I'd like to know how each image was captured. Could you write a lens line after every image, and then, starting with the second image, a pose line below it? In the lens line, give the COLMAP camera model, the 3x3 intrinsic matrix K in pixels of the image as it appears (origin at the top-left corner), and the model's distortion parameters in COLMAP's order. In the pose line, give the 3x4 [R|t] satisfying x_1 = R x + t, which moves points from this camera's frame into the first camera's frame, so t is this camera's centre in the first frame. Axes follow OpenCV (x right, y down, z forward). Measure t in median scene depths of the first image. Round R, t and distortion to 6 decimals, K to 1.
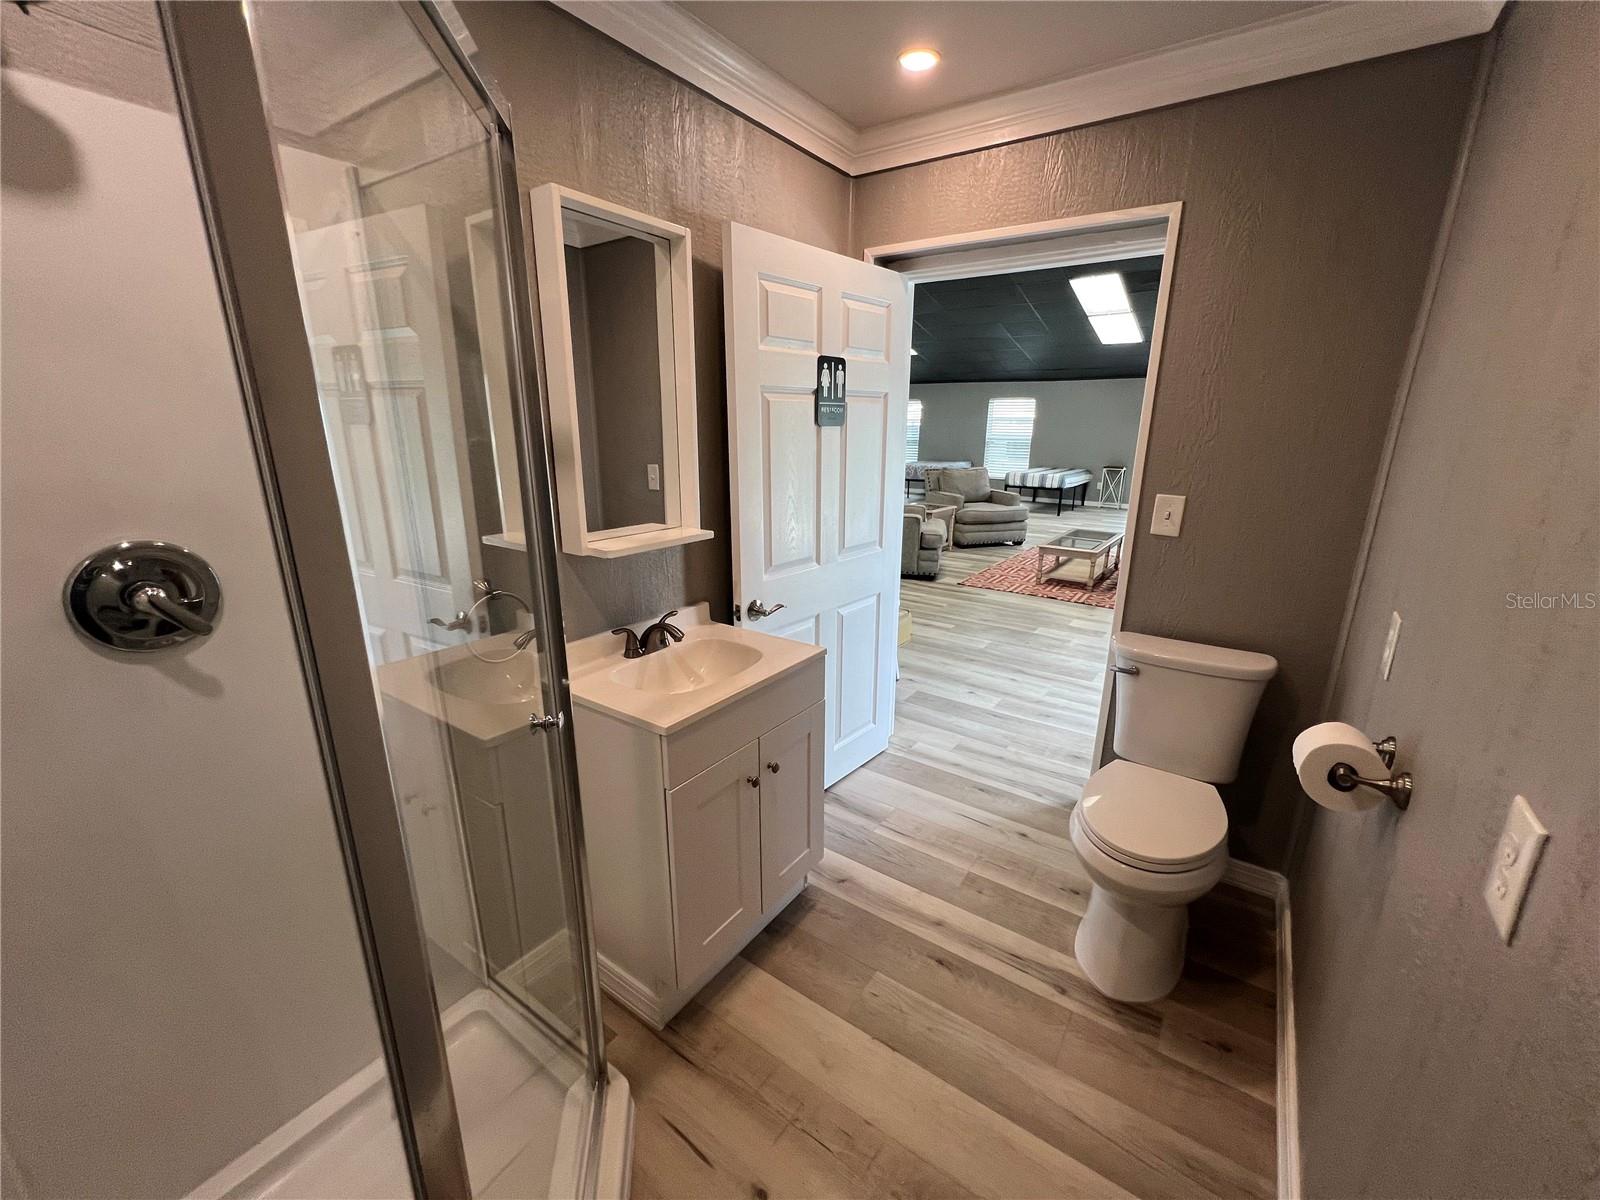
lens RADIAL K [[640.7, 0, 794.4], [0, 640.7, 595.2], [0, 0, 1]] dist [0.000328, -0.000551]
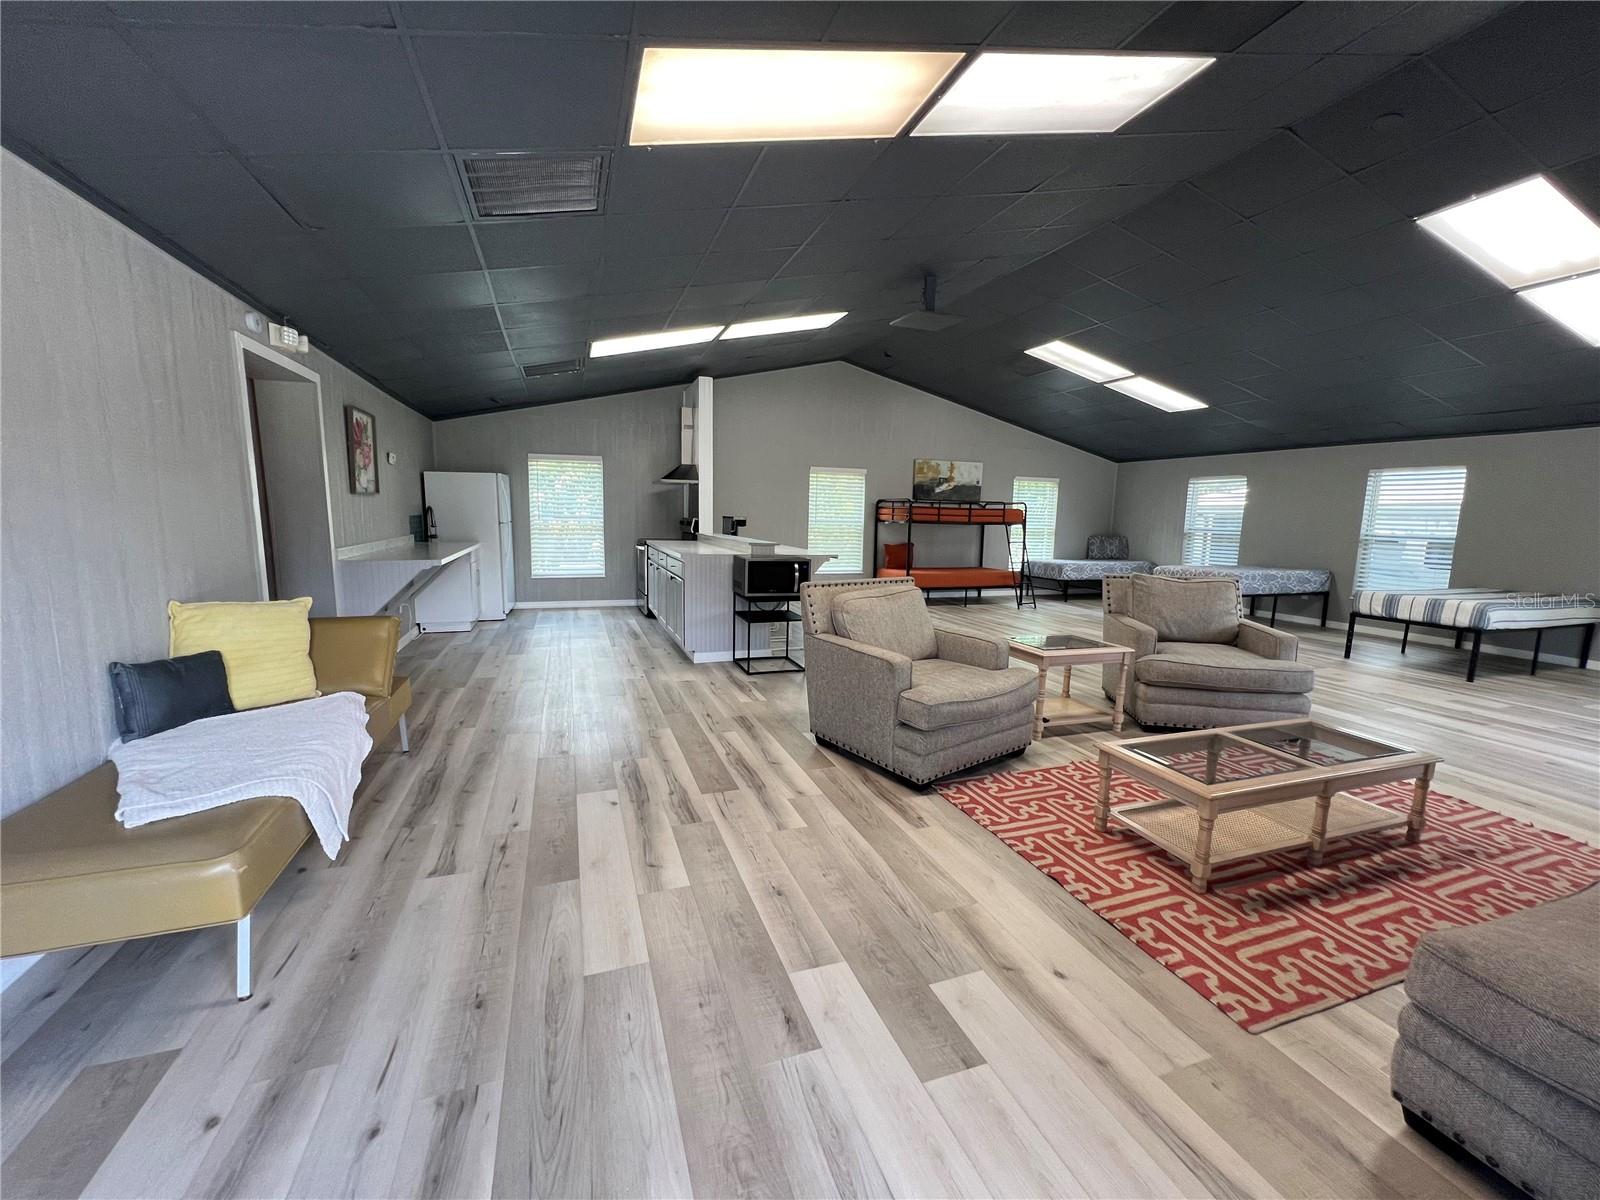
lens RADIAL K [[640.7, 0, 797.7], [0, 640.7, 598.7], [0, 0, 1]] dist [0.000328, -0.000551]
pose [[0.824675, 0.083037, -0.559479, 0.238192], [-0.159288, 0.983225, -0.088863, -0.055318], [0.542715, 0.162401, 0.824067, 0.264484]]
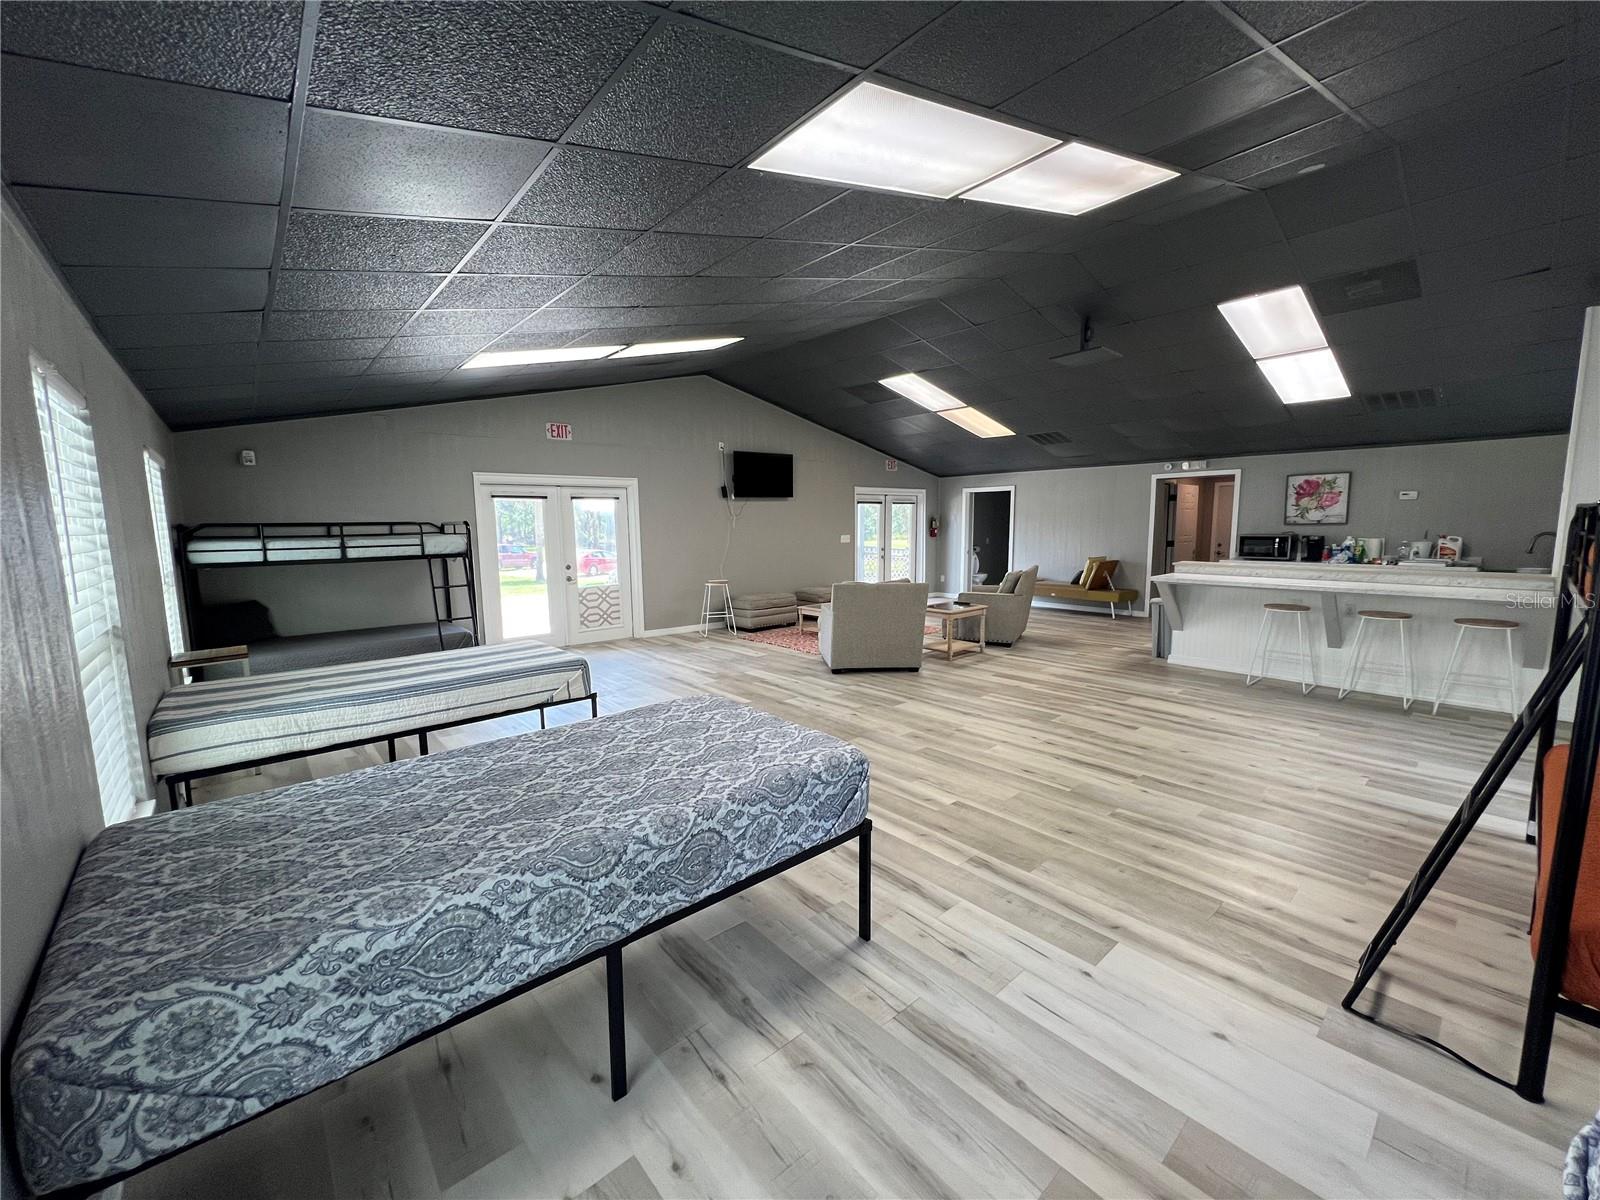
lens RADIAL K [[640.7, 0, 803.2], [0, 640.7, 597.7], [0, 0, 1]] dist [0.000328, -0.000551]
pose [[-0.975327, -0.024679, 0.219380, 0.136658], [0.058884, 0.928649, 0.366256, -0.339180], [-0.212766, 0.370138, -0.904284, 1.260554]]
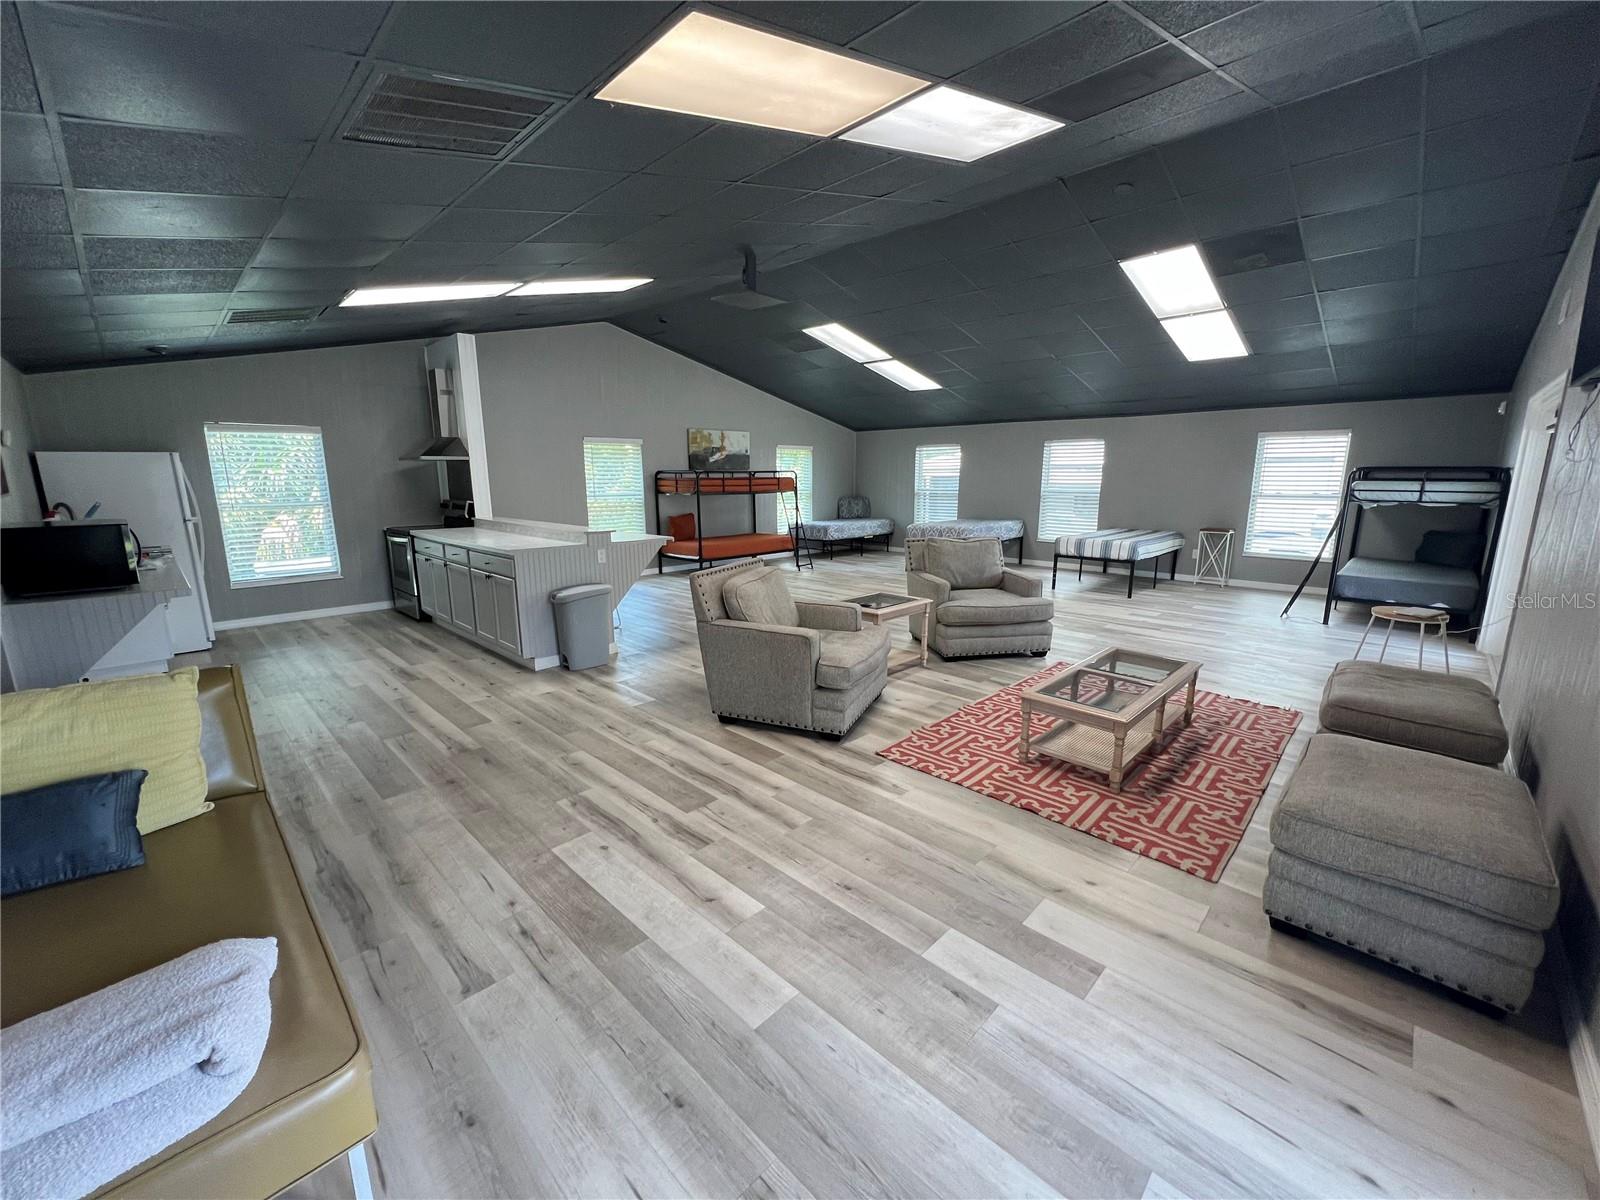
lens RADIAL K [[640.7, 0, 798.0], [0, 640.7, 598.5], [0, 0, 1]] dist [0.000328, -0.000551]
pose [[0.988667, 0.016040, -0.149267, 0.144469], [-0.026371, 0.997371, -0.067492, -0.062037], [0.147792, 0.070664, 0.986491, 0.224319]]
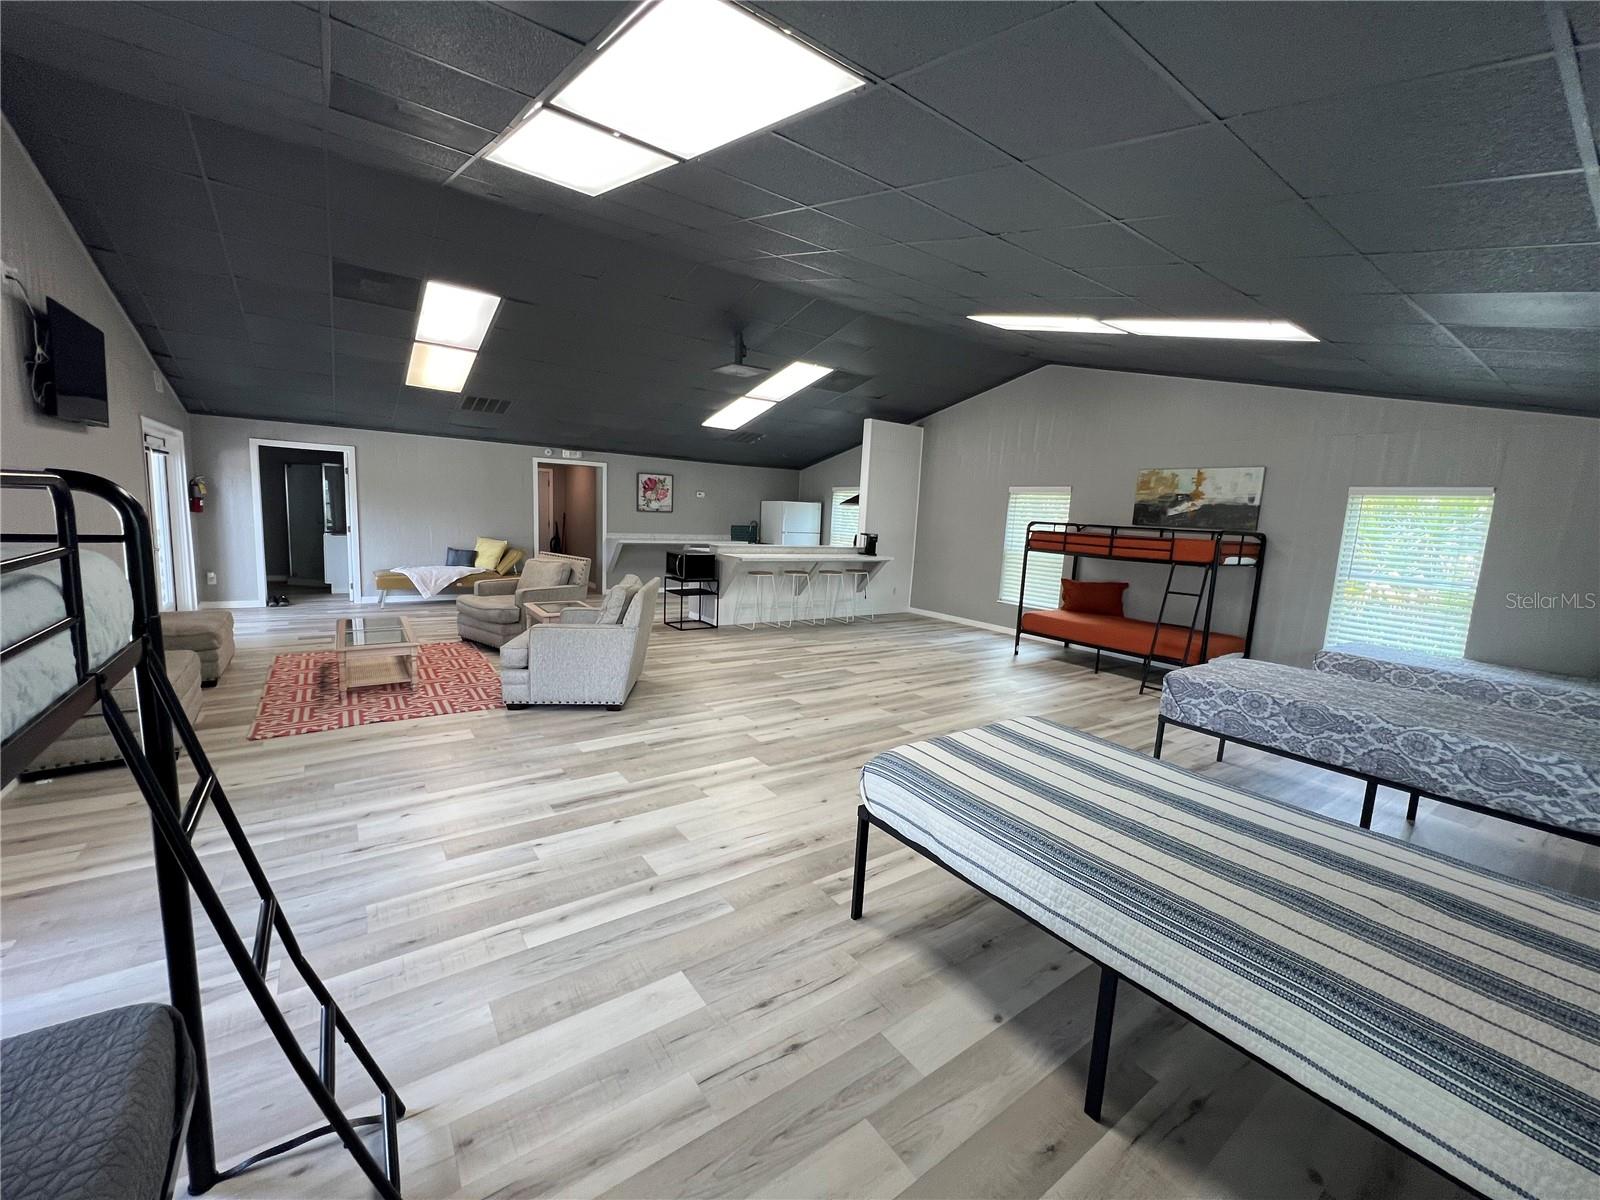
lens RADIAL K [[640.7, 0, 798.1], [0, 640.7, 595.9], [0, 0, 1]] dist [0.000328, -0.000551]
pose [[-0.319046, 0.100922, -0.942351, 0.592396], [-0.295676, 0.934087, 0.200142, -0.257127], [0.900436, 0.342485, -0.268176, 0.954357]]
